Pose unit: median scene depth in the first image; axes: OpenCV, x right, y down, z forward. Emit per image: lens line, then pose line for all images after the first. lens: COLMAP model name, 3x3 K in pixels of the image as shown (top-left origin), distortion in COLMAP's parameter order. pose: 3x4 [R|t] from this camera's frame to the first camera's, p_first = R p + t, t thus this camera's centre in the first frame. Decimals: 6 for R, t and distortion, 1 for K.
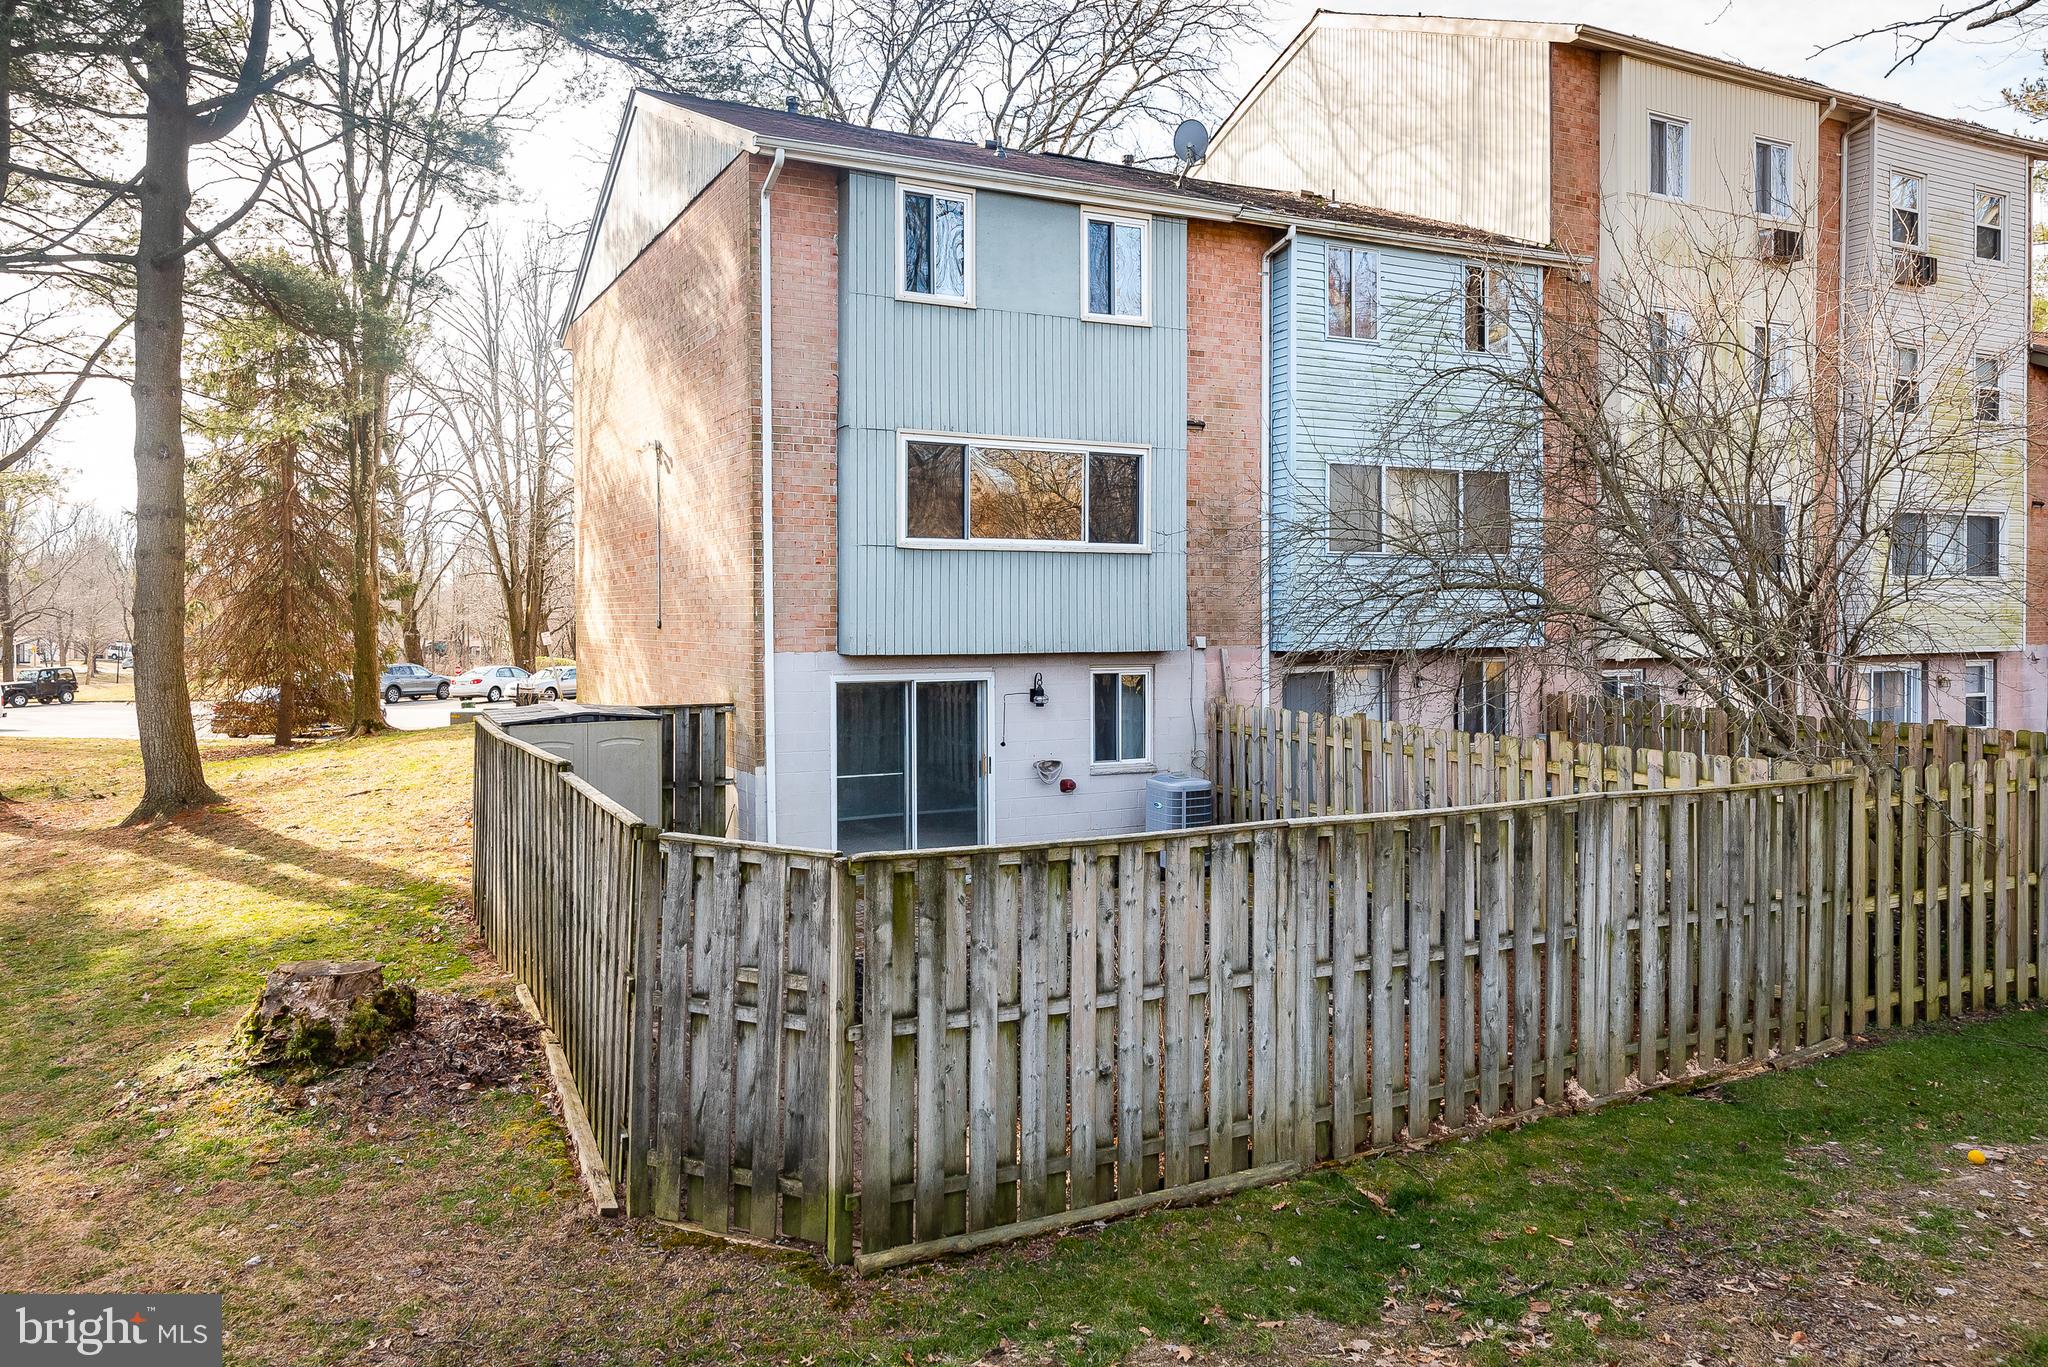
lens RADIAL K [[1439.9, 0, 1024.0], [0, 1439.9, 683.5], [0, 0, 1]] dist [0.026620, -0.032208]
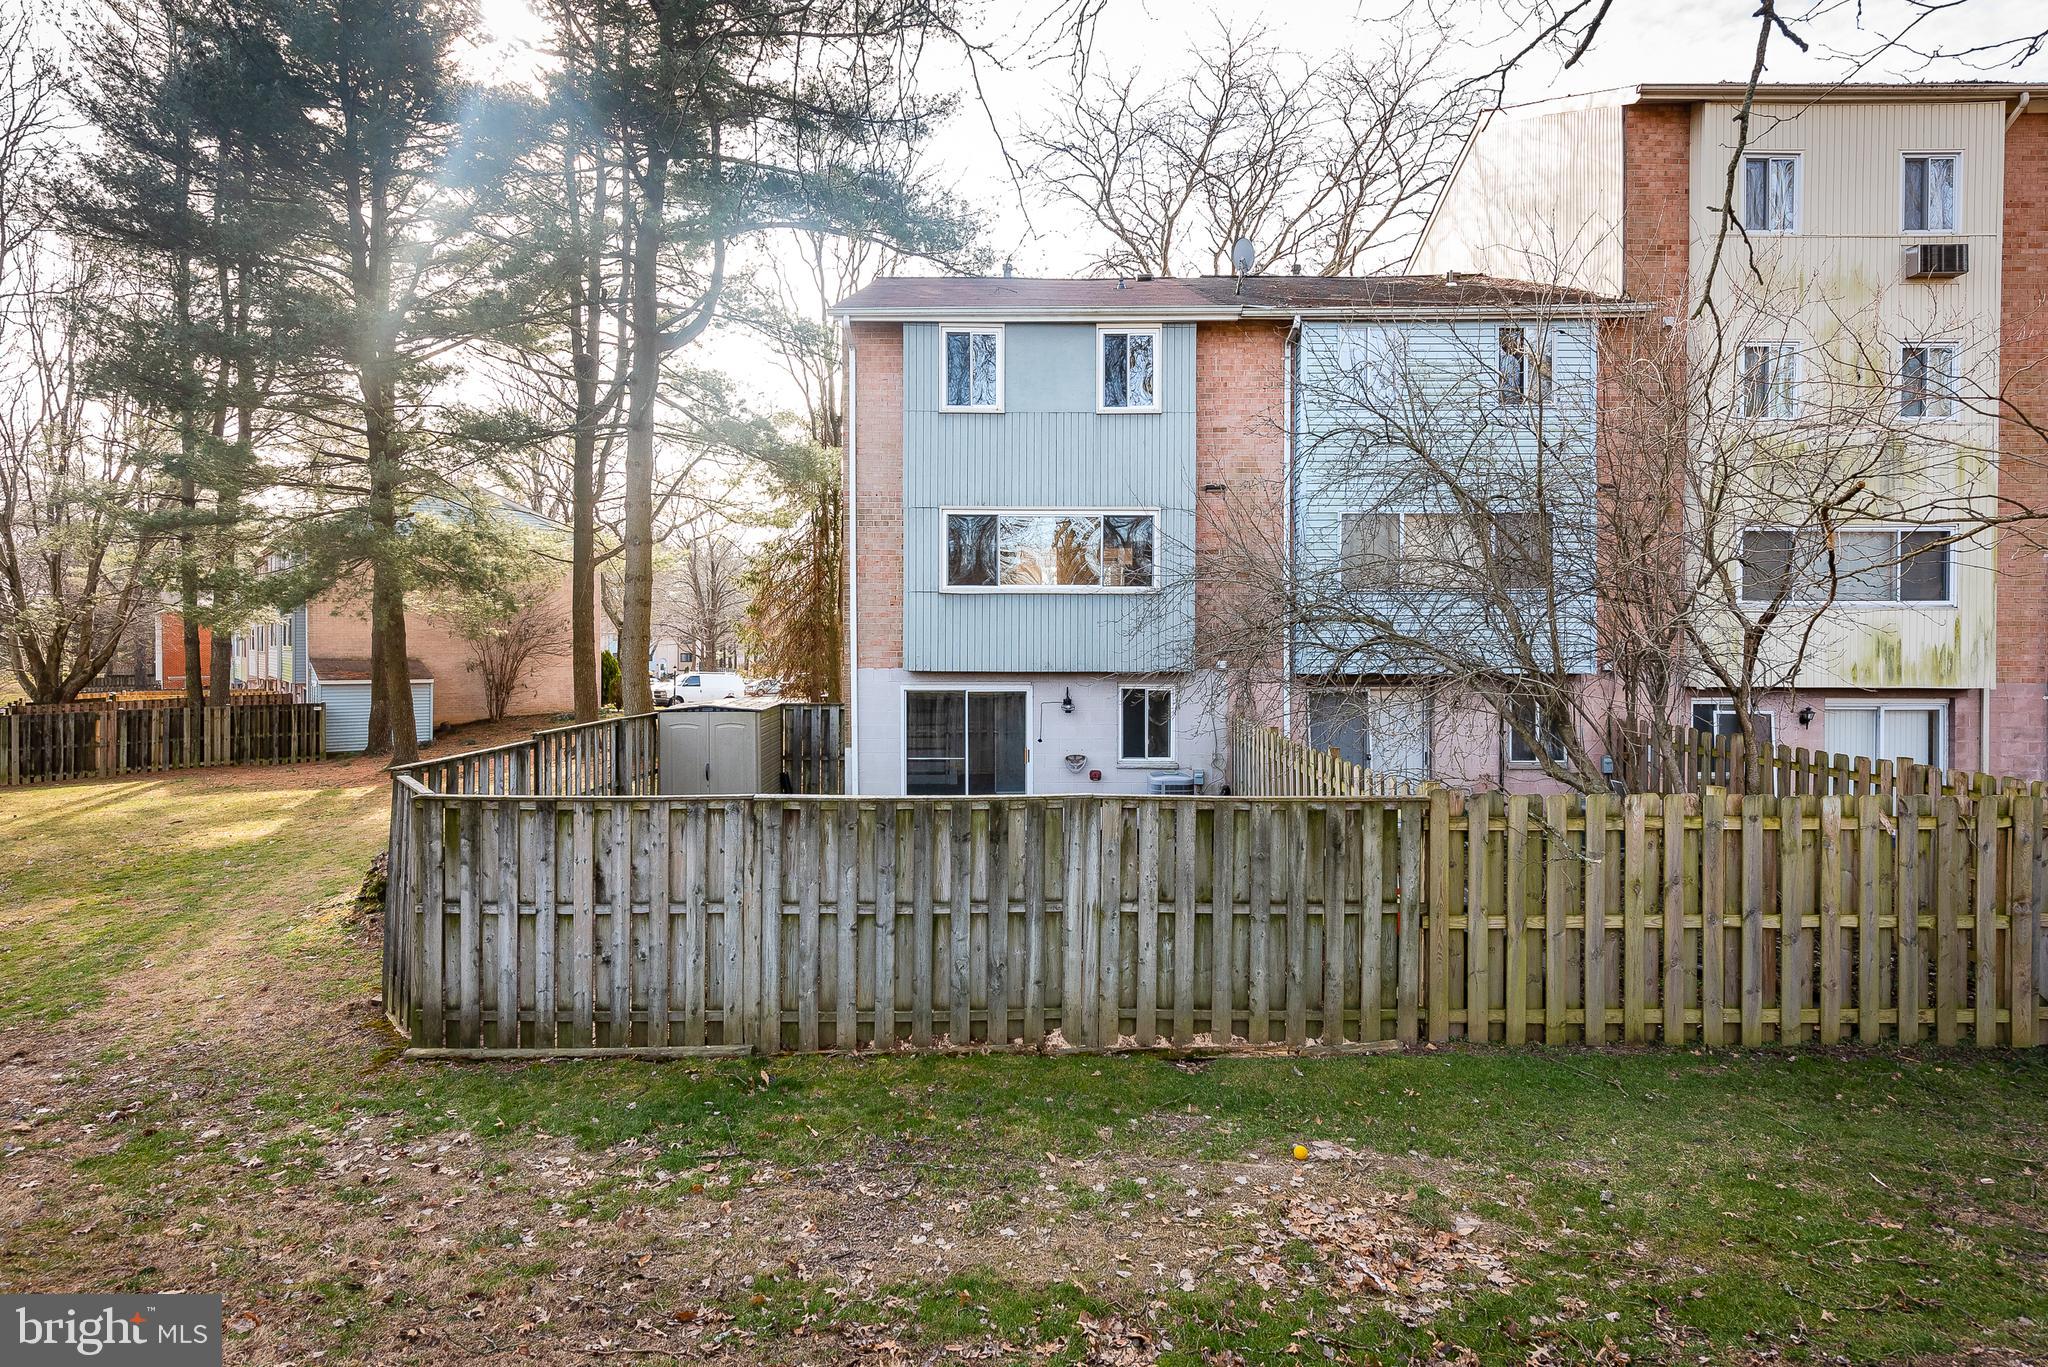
lens RADIAL K [[1111.1, 0, 1023.9], [0, 1111.1, 692.4], [0, 0, 1]] dist [0.022092, -0.012293]
pose [[0.893419, 0.023905, -0.448587, 0.611282], [-0.024463, 0.999690, 0.004551, -0.008938], [0.448557, 0.006908, 0.893728, 0.121912]]
